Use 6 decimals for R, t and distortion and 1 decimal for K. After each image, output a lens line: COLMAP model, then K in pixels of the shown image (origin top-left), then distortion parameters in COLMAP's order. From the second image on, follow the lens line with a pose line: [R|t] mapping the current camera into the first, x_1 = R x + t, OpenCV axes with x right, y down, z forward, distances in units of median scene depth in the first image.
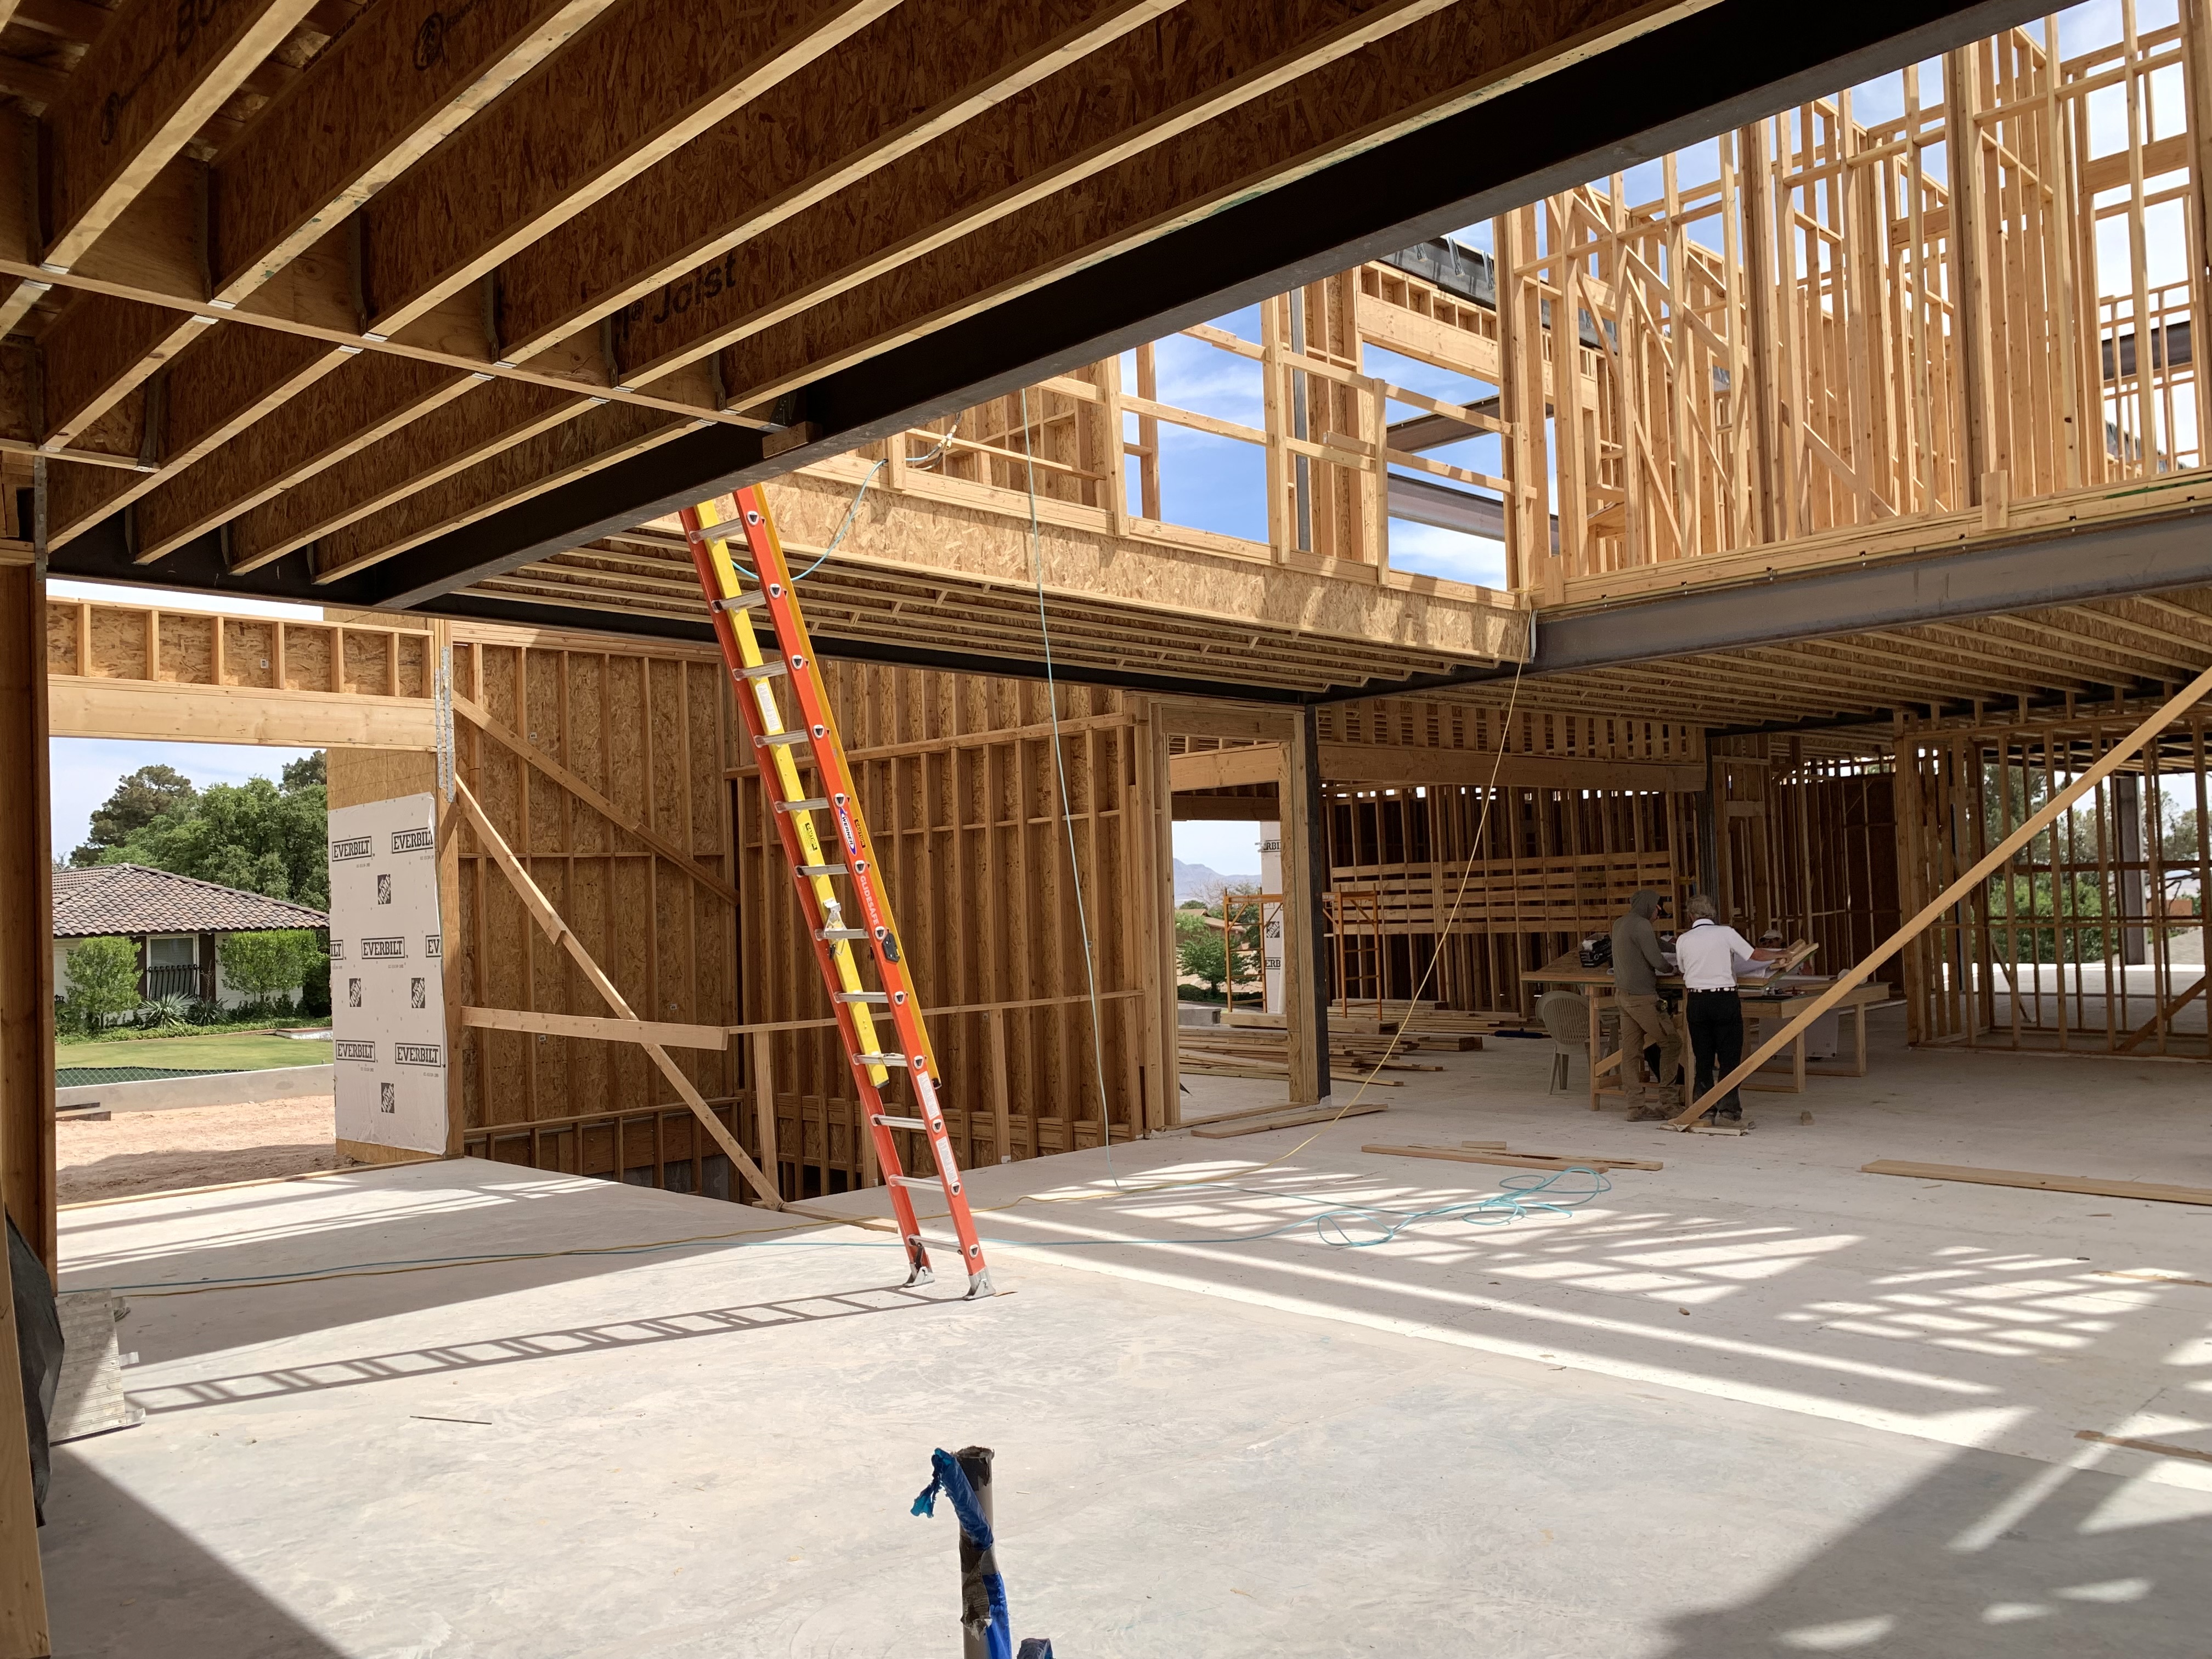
lens RADIAL K [[1694.4, 0, 1108.9], [0, 1694.4, 861.3], [0, 0, 1]] dist [-0.007361, -0.008136]
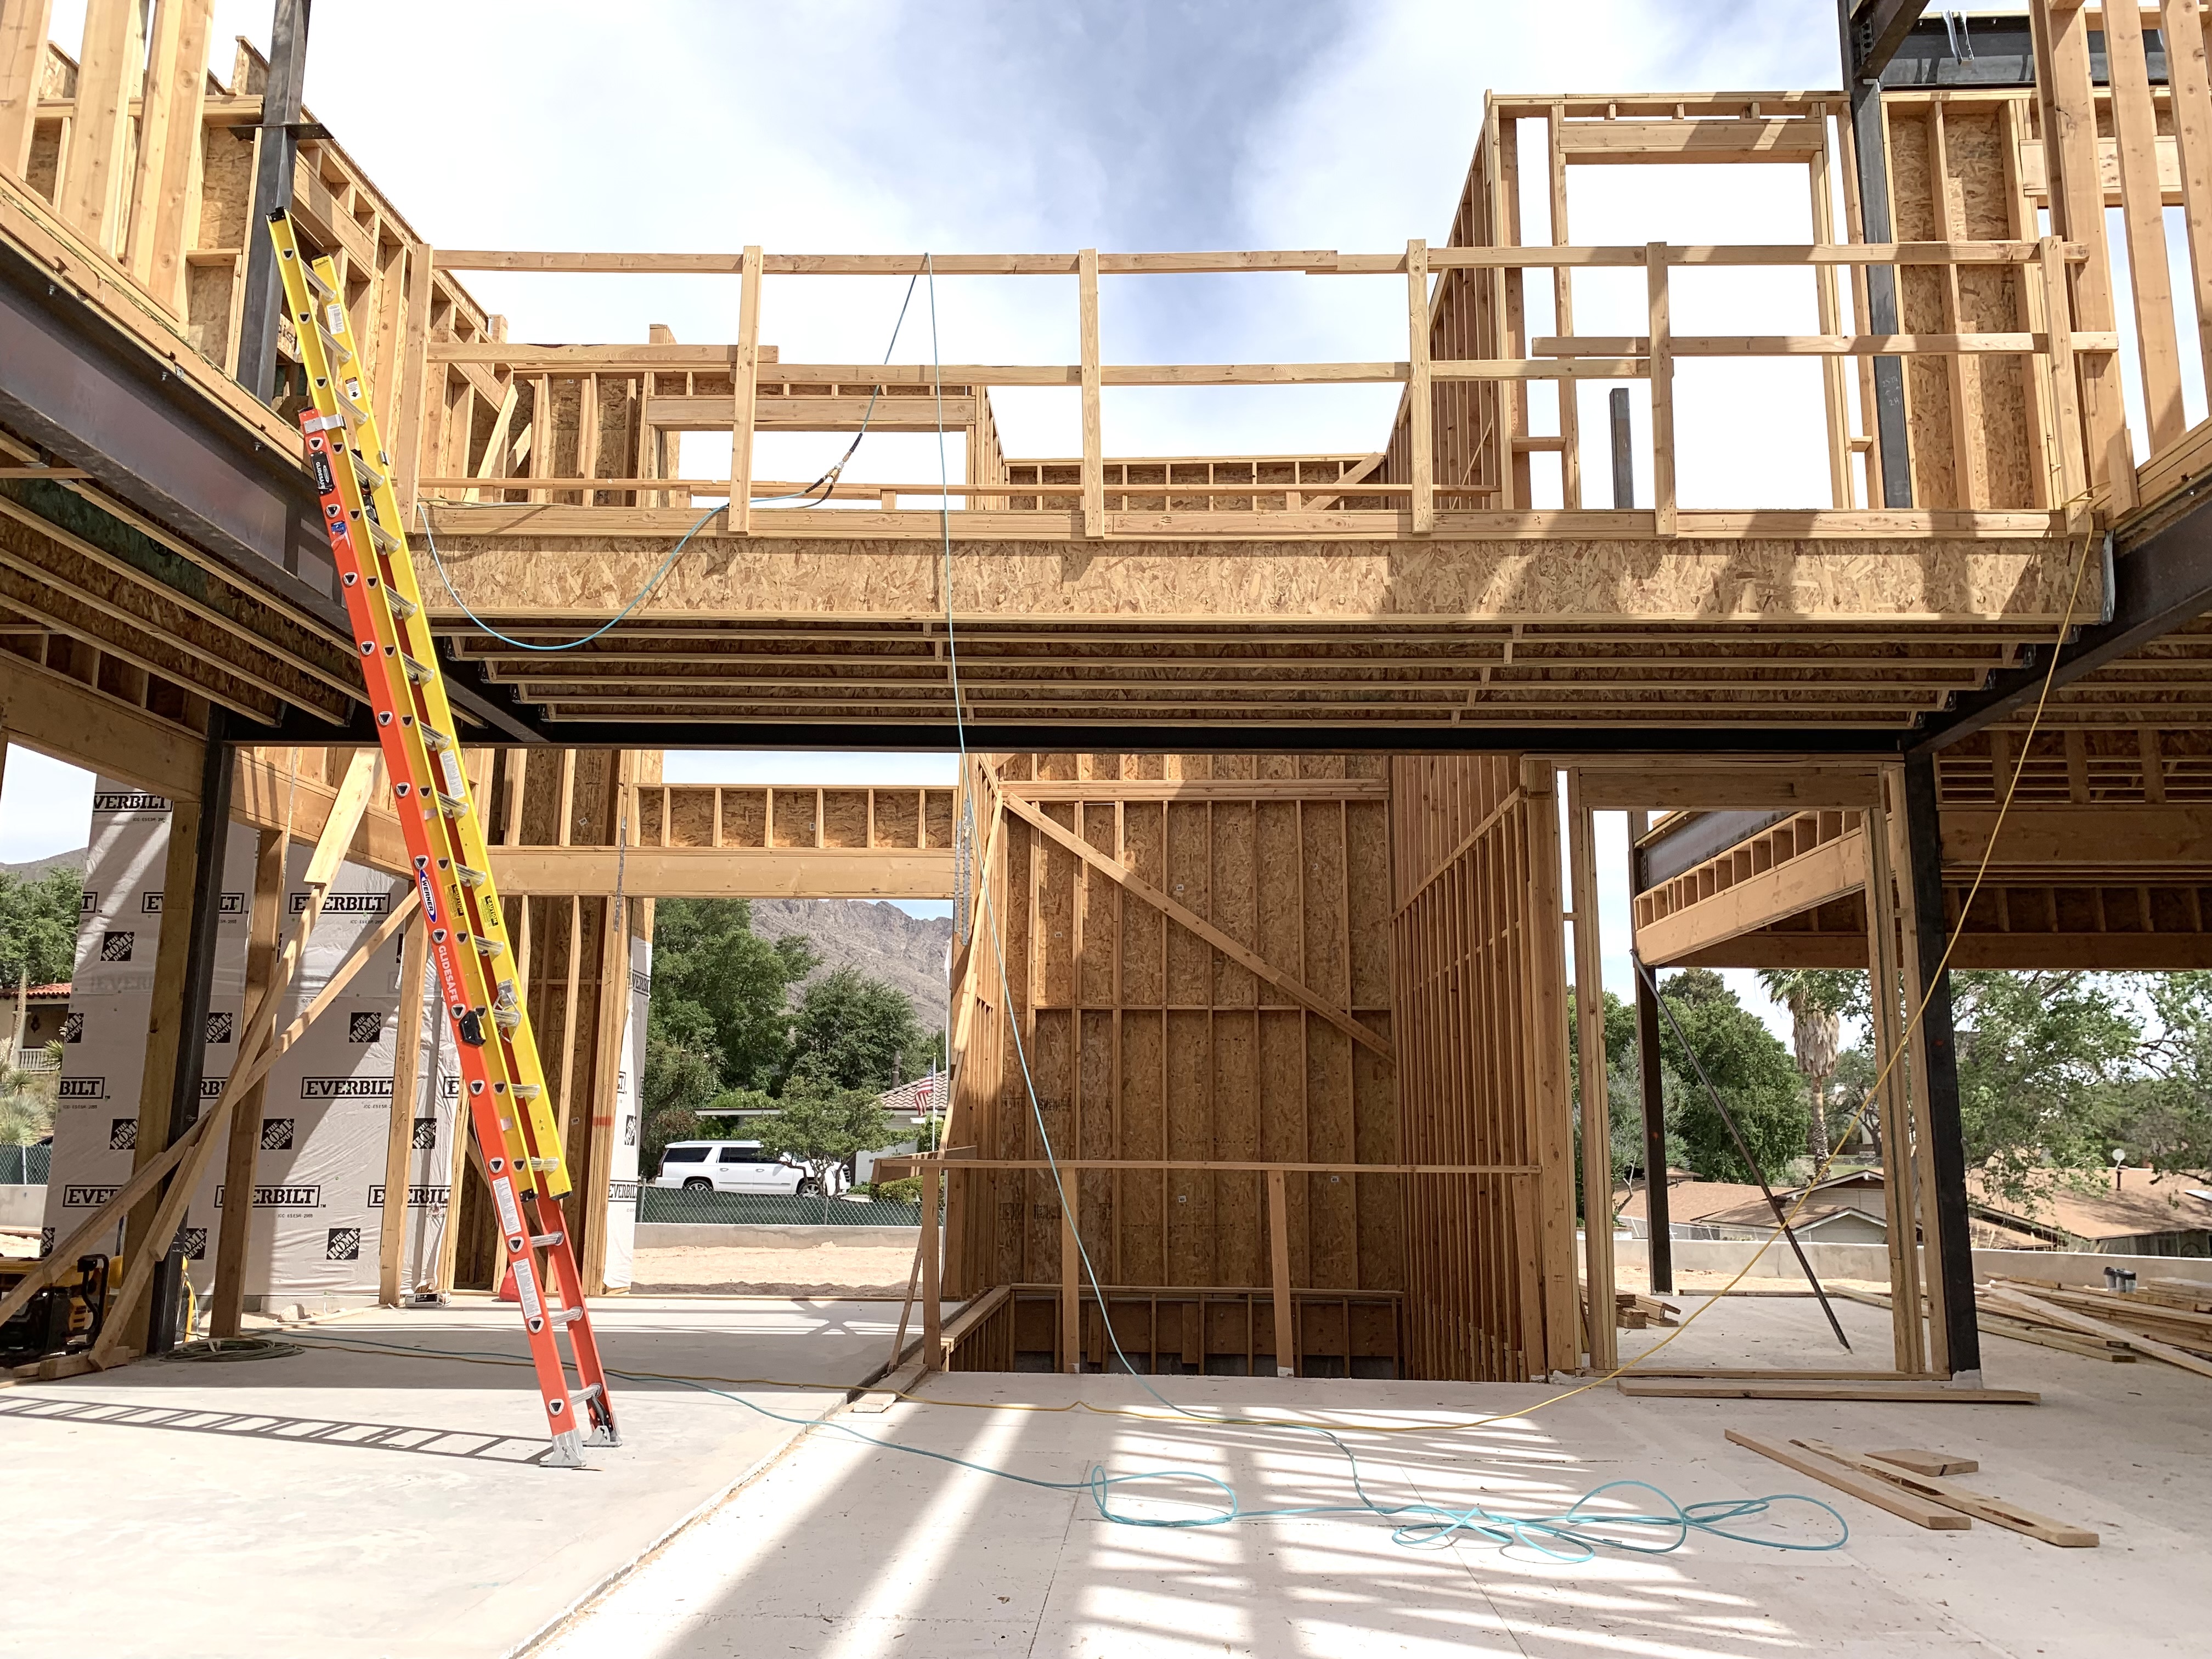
lens RADIAL K [[1658.8, 0, 1106.0], [0, 1658.8, 829.5], [0, 0, 1]] dist [-0.006407, -0.004252]
pose [[0.687363, -0.096705, -0.719847, 0.450445], [-0.010673, 0.989645, -0.143142, 0.042785], [0.726236, 0.106074, 0.679213, 0.403582]]
